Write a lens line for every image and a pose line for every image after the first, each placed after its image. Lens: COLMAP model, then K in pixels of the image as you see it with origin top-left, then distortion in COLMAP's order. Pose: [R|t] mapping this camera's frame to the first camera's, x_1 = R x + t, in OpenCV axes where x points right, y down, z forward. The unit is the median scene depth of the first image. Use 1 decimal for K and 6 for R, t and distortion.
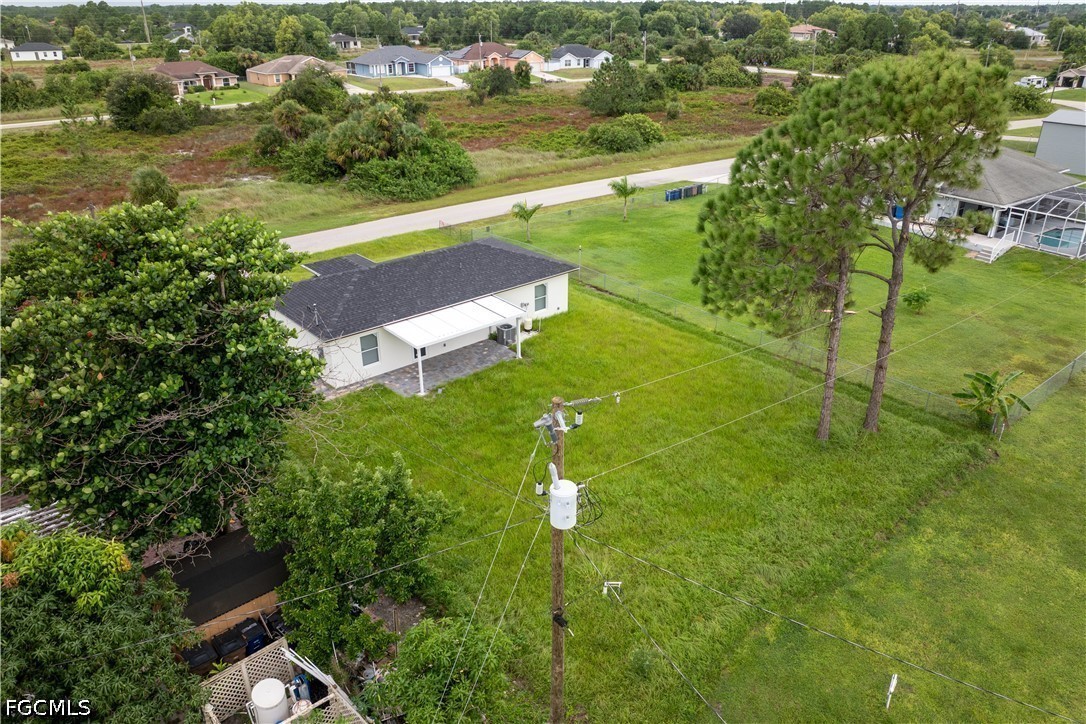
lens RADIAL K [[759.0, 0, 542.1], [0, 759.0, 362.6], [0, 0, 1]] dist [0.005832, 0.000704]
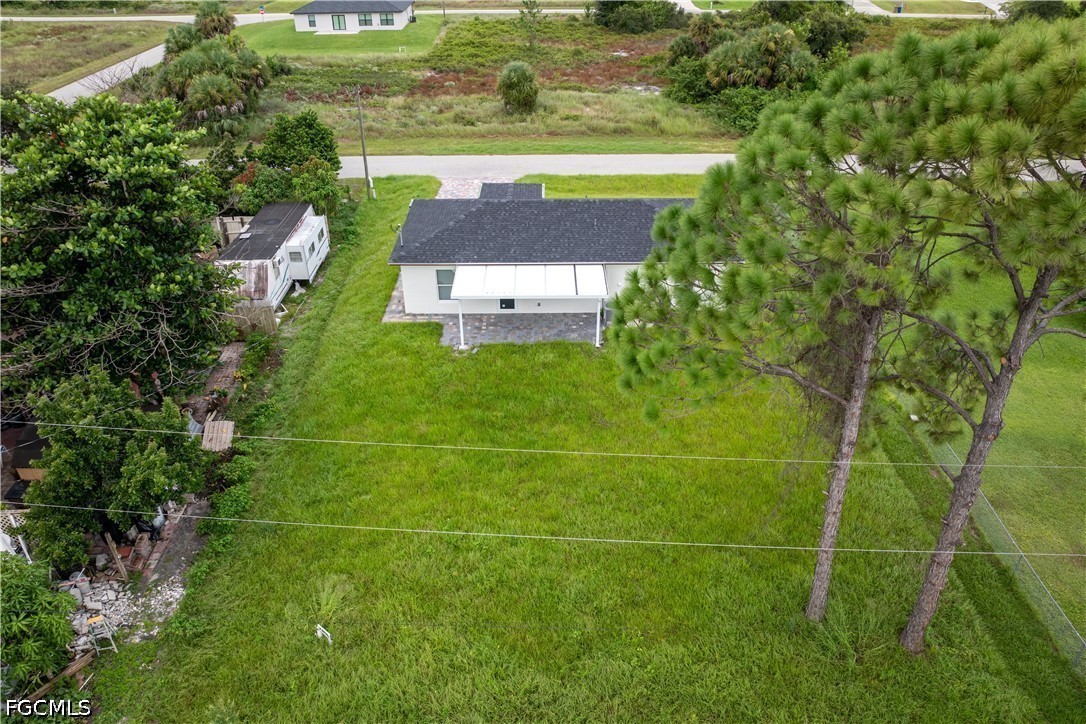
lens RADIAL K [[759.0, 0, 543.1], [0, 759.0, 361.5], [0, 0, 1]] dist [0.005832, 0.000704]
pose [[0.778406, 0.340977, -0.527085, 0.174553], [-0.286379, 0.940047, 0.185198, -0.060193], [0.558633, 0.006786, 0.829387, 0.125418]]
